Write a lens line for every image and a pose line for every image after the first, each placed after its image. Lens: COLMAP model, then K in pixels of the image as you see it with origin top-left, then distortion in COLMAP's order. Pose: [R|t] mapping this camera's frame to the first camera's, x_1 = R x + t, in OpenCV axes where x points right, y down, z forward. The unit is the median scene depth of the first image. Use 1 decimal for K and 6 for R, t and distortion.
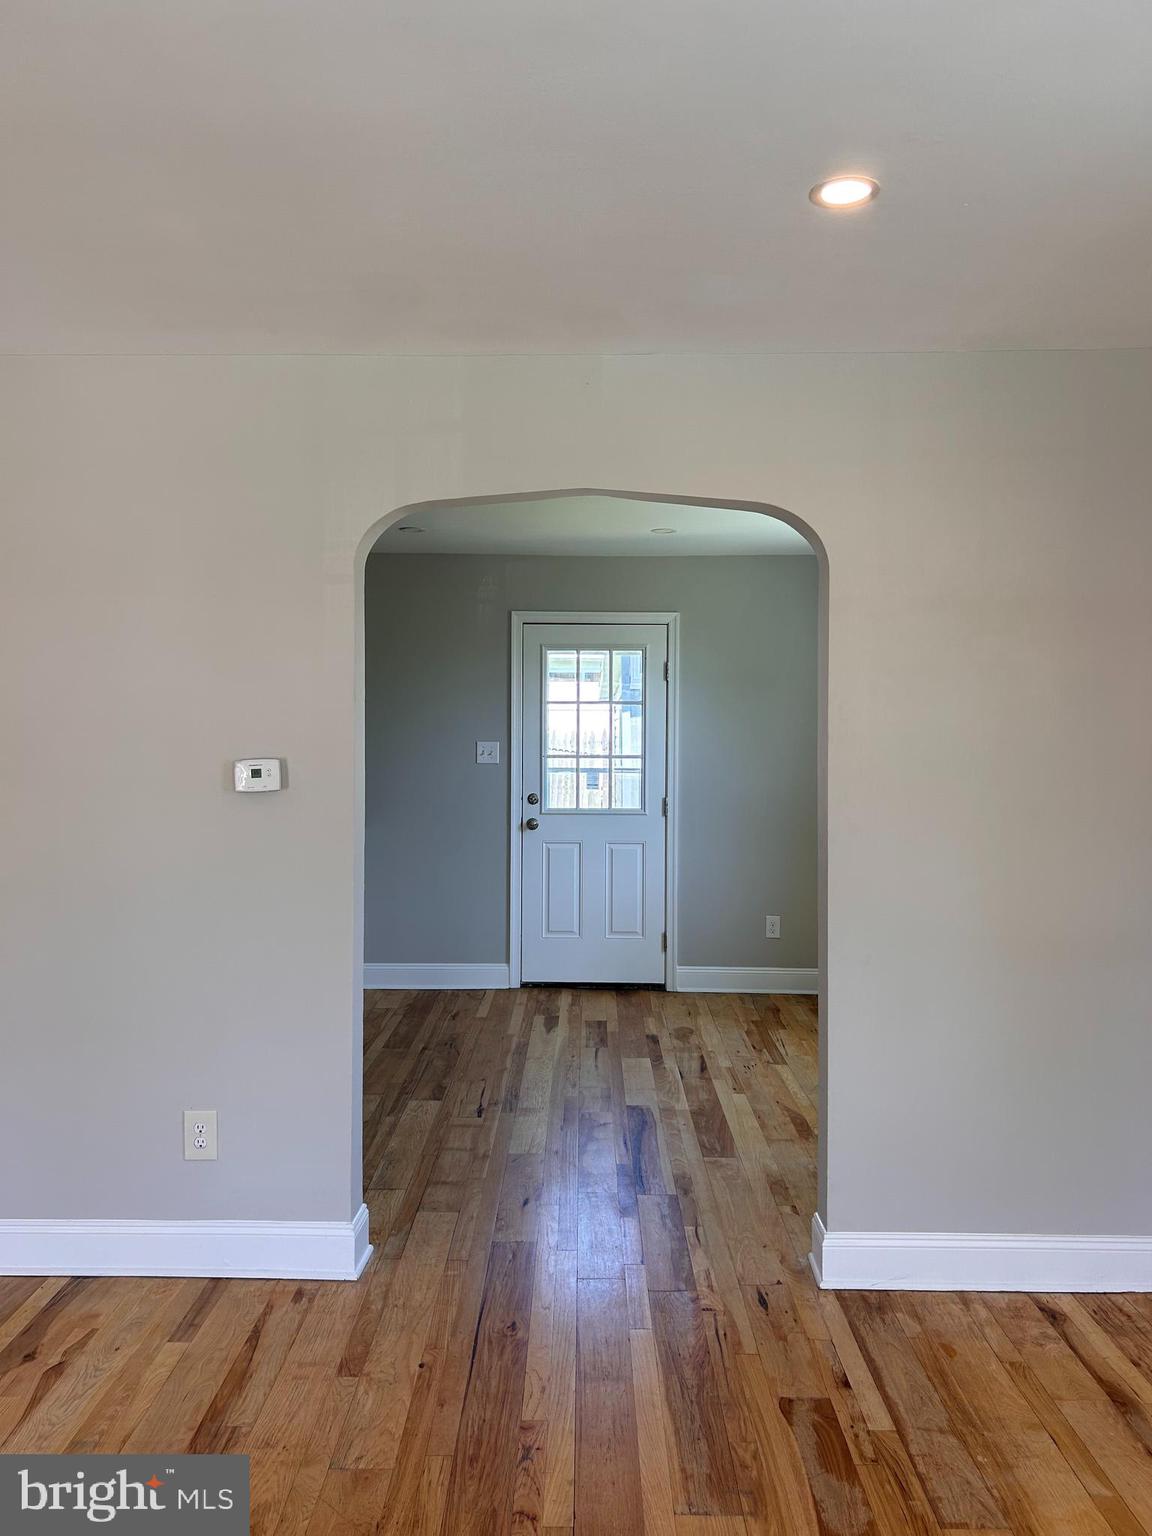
lens RADIAL K [[1151.3, 0, 580.6], [0, 1151.3, 710.3], [0, 0, 1]] dist [0.000058, -0.001200]
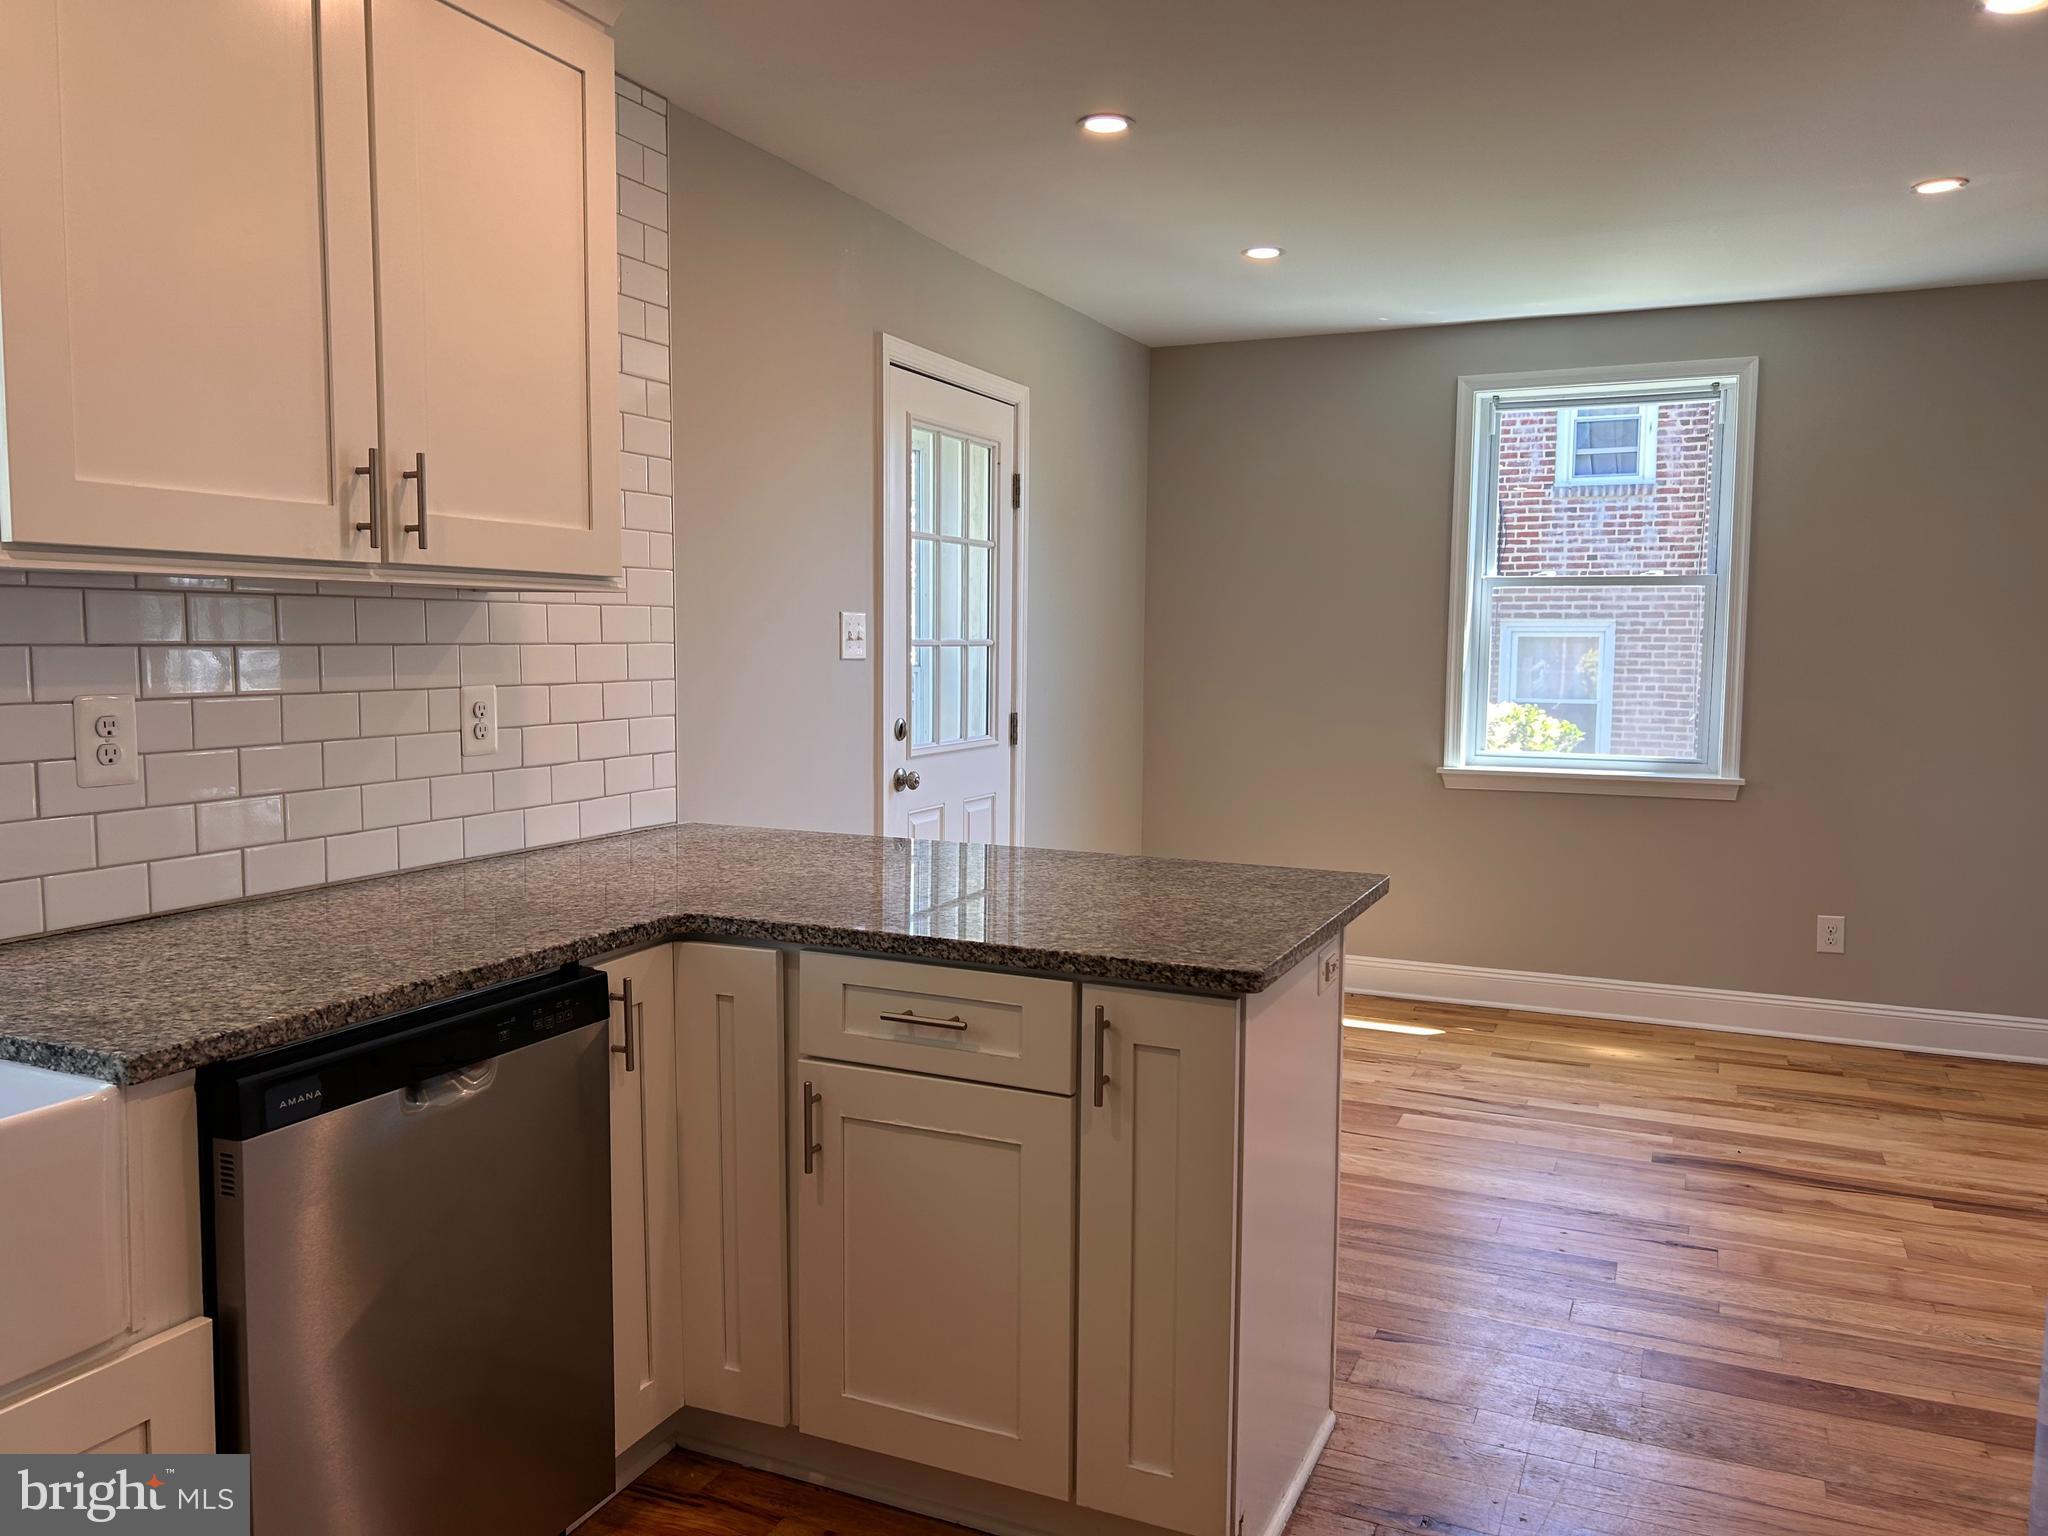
lens RADIAL K [[1540.8, 0, 1014.6], [0, 1540.8, 768.9], [0, 0, 1]] dist [0.058612, -0.052809]
pose [[0.405274, -0.081135, 0.910588, -0.629566], [-0.023309, 0.994813, 0.099014, 0.027402], [-0.913898, -0.061353, 0.401281, 0.689967]]
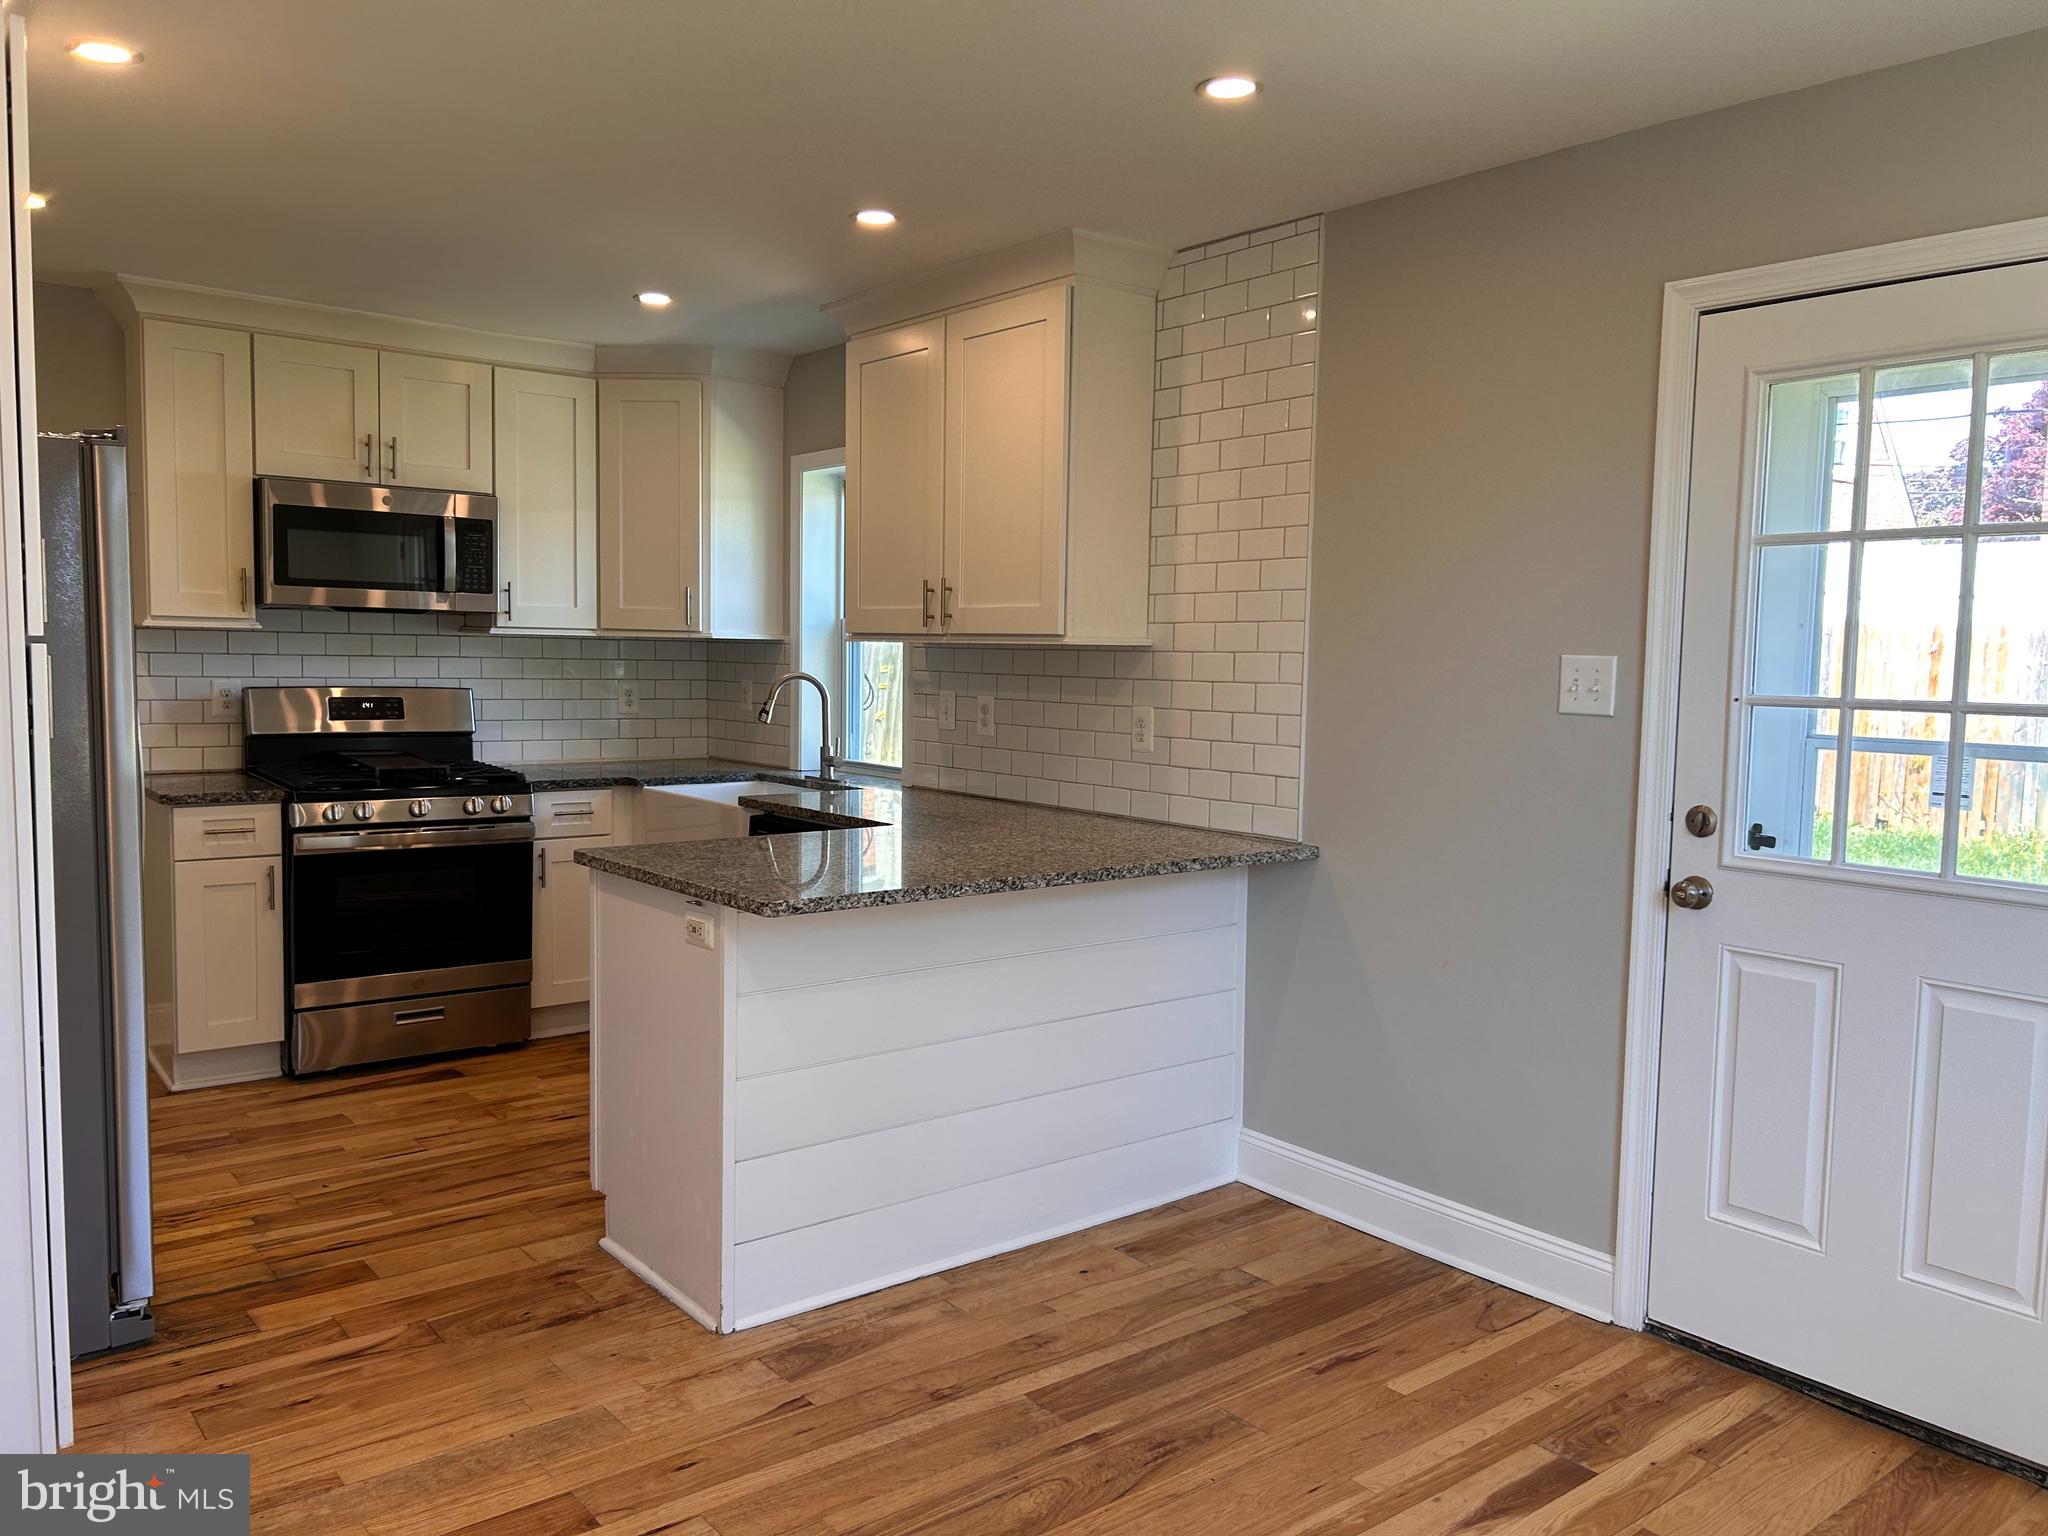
lens RADIAL K [[1540.8, 0, 1014.6], [0, 1540.8, 768.9], [0, 0, 1]] dist [0.058612, -0.052809]
pose [[0.630434, 0.066728, -0.773370, 0.192538], [-0.004789, 0.996614, 0.082086, 0.023480], [0.776228, -0.048046, 0.628618, 0.542866]]
